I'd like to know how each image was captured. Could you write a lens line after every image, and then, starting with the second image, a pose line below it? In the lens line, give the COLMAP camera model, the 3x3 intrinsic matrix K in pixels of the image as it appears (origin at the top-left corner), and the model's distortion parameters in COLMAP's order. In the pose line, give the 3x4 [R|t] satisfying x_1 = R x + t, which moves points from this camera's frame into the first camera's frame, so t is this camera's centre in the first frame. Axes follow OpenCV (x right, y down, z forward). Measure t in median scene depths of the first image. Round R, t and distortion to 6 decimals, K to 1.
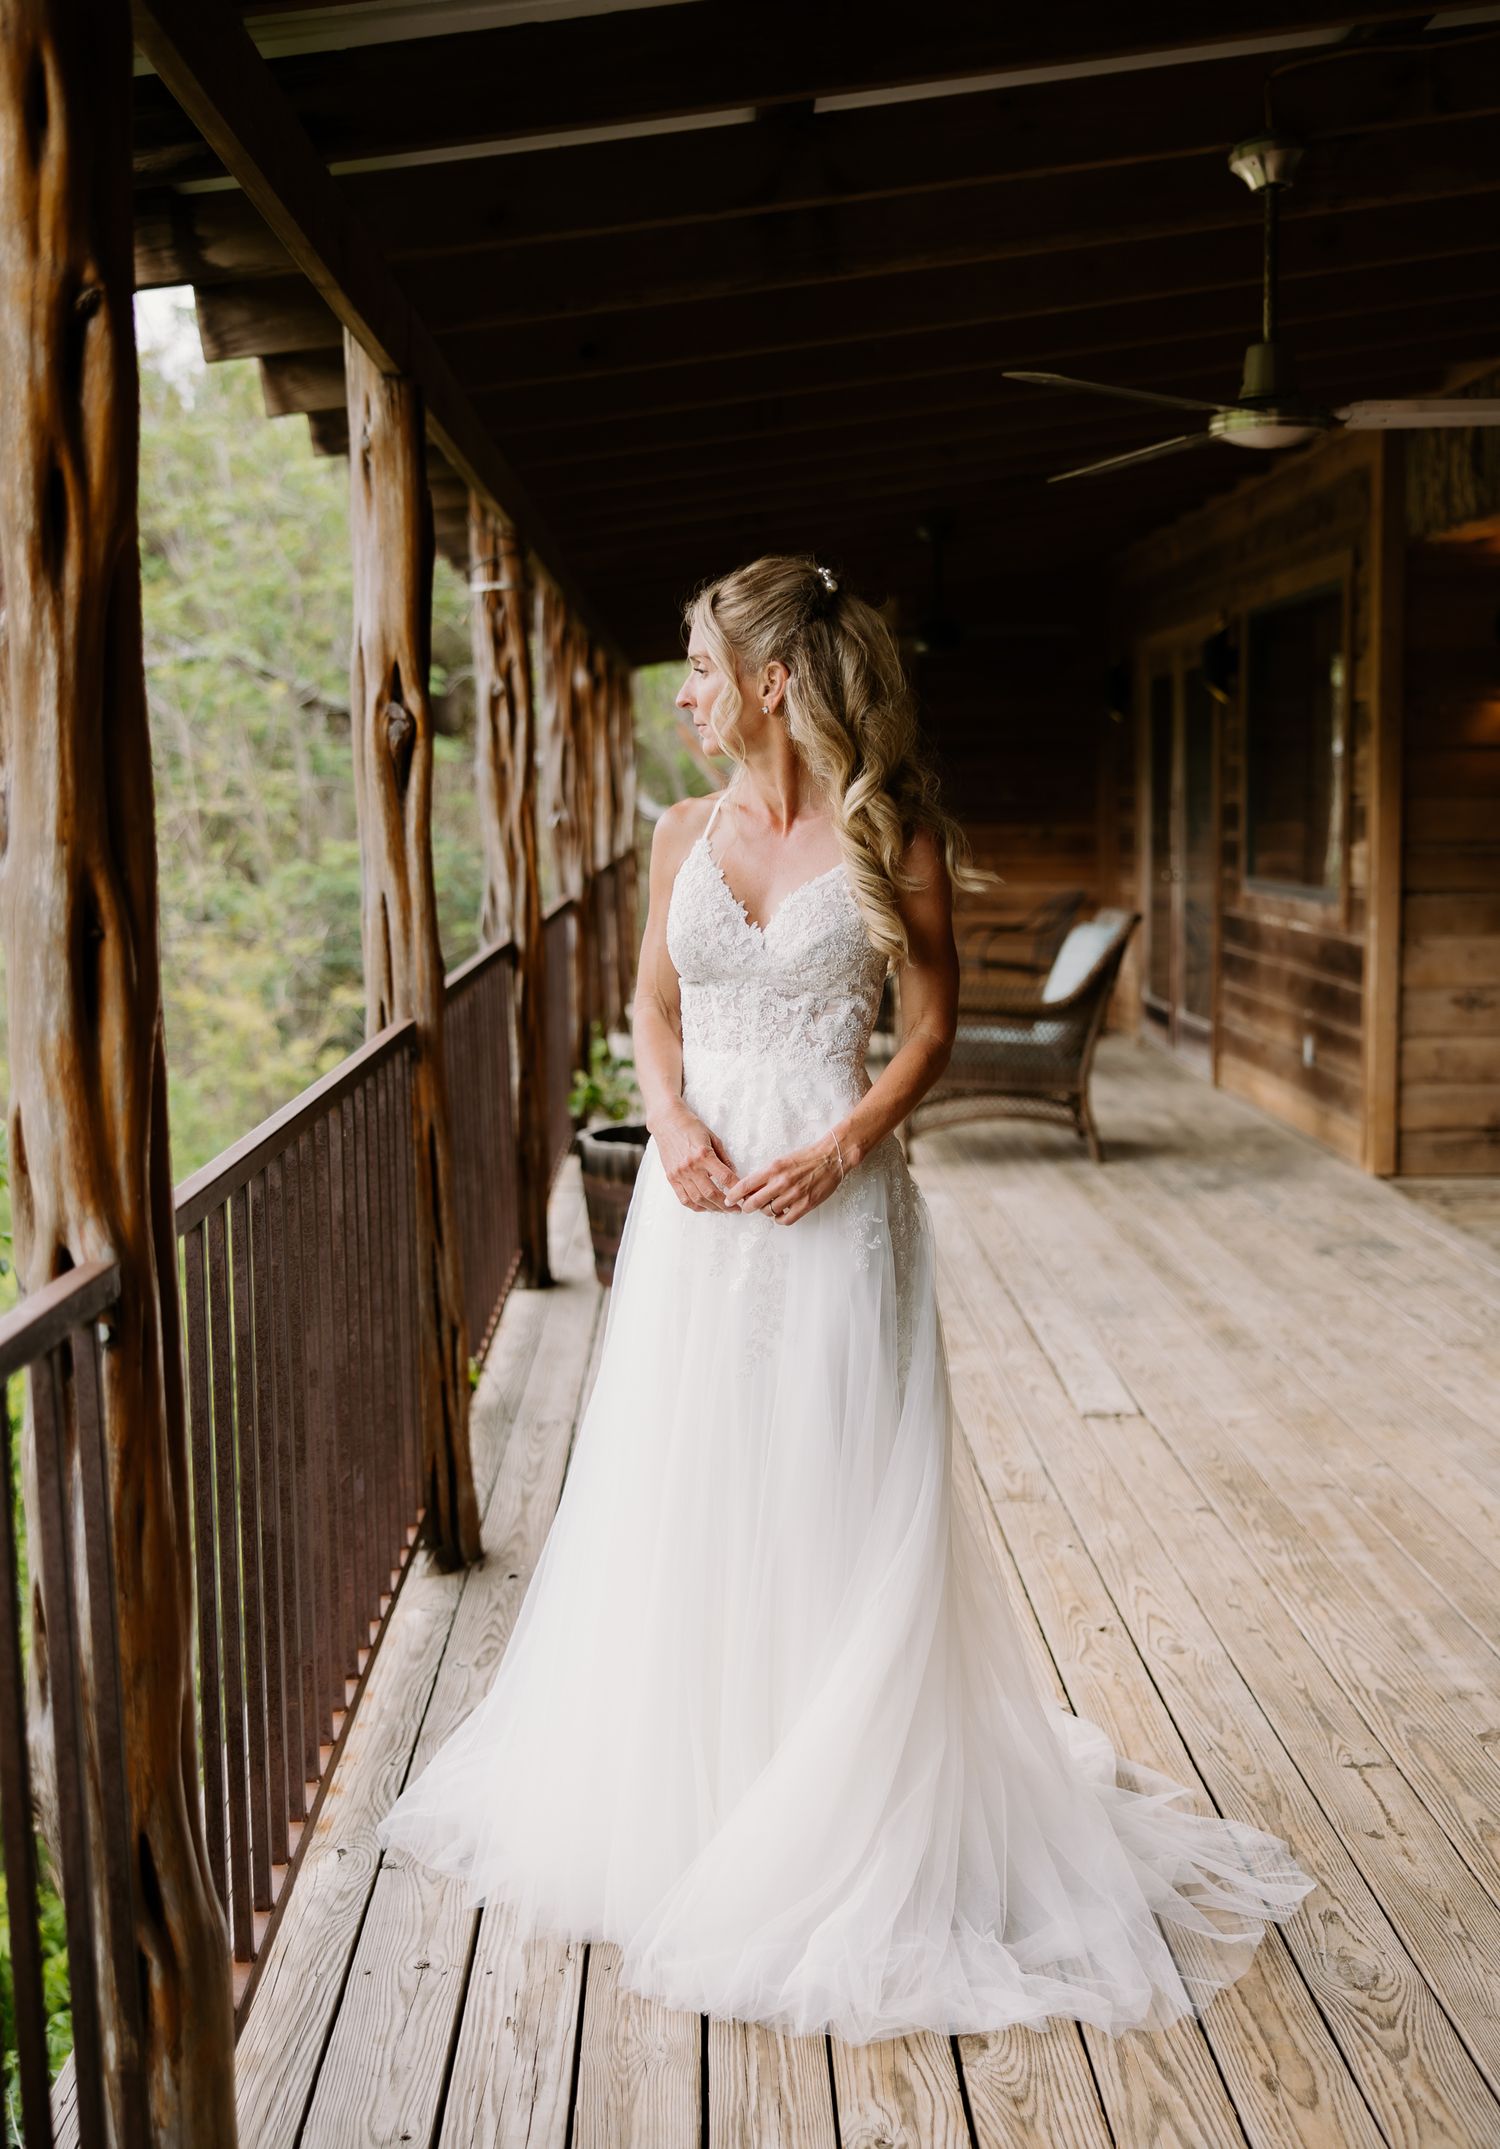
lens RADIAL K [[2318.5, 0, 756.8], [0, 2318.5, 1077.3], [0, 0, 1]] dist [0.001663, 0.000000]
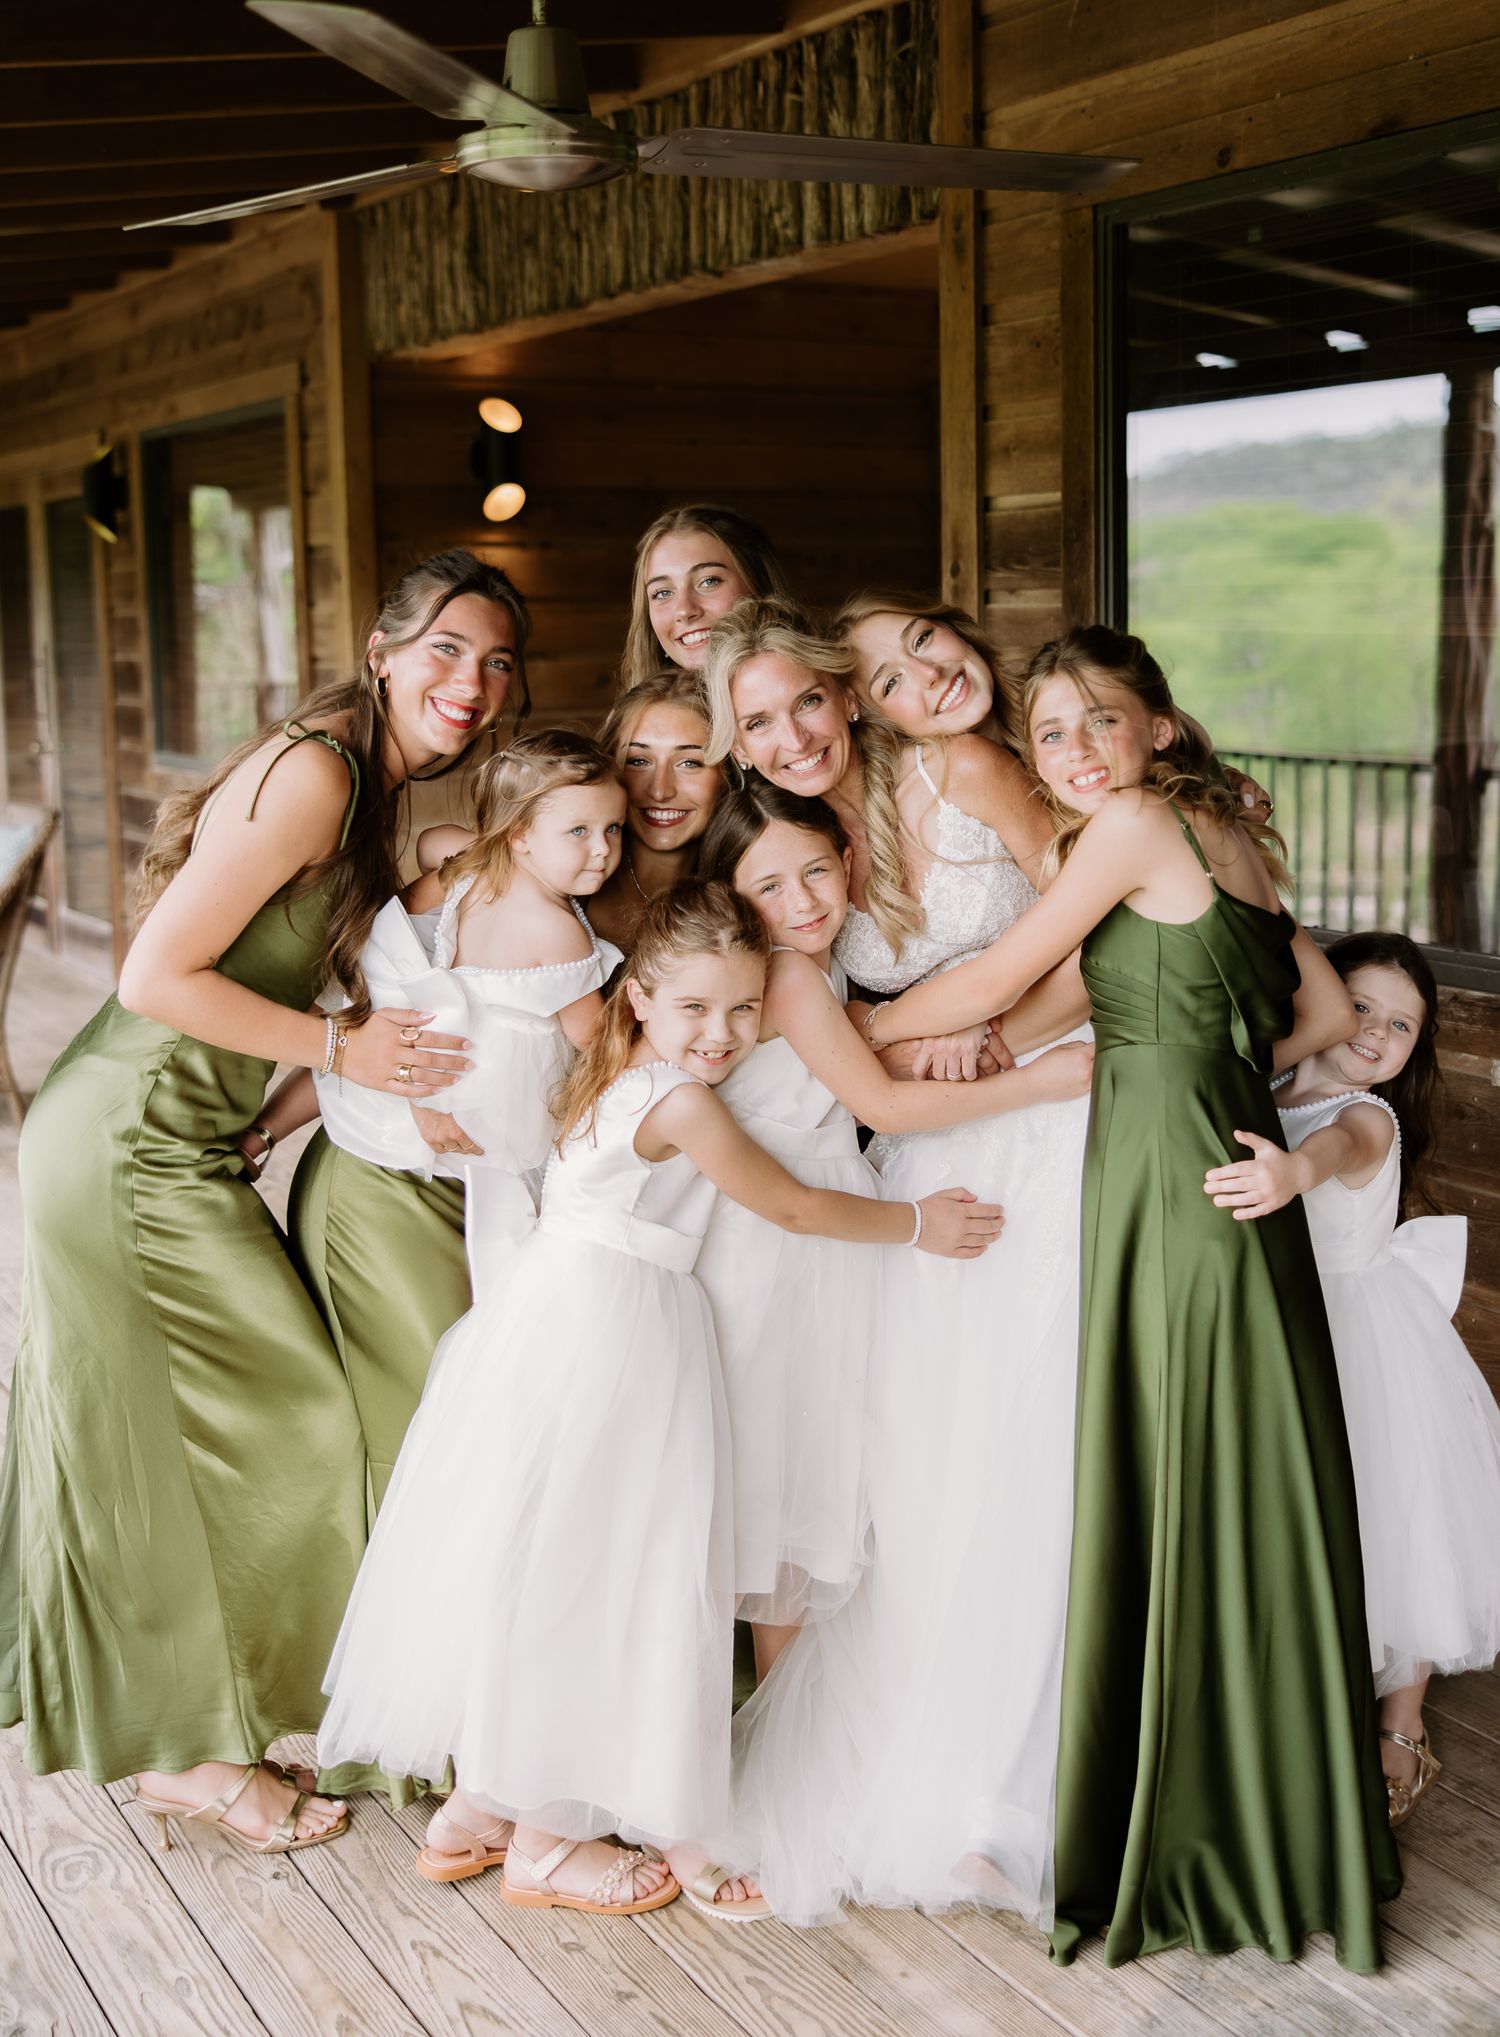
lens RADIAL K [[2350.1, 0, 761.8], [0, 2350.1, 888.1], [0, 0, 1]] dist [-0.033772, 0.000000]
pose [[0.864030, -0.056229, 0.500291, -0.050388], [0.061494, 0.998090, 0.005974, -0.058930], [-0.499671, 0.025604, 0.865837, 0.330810]]
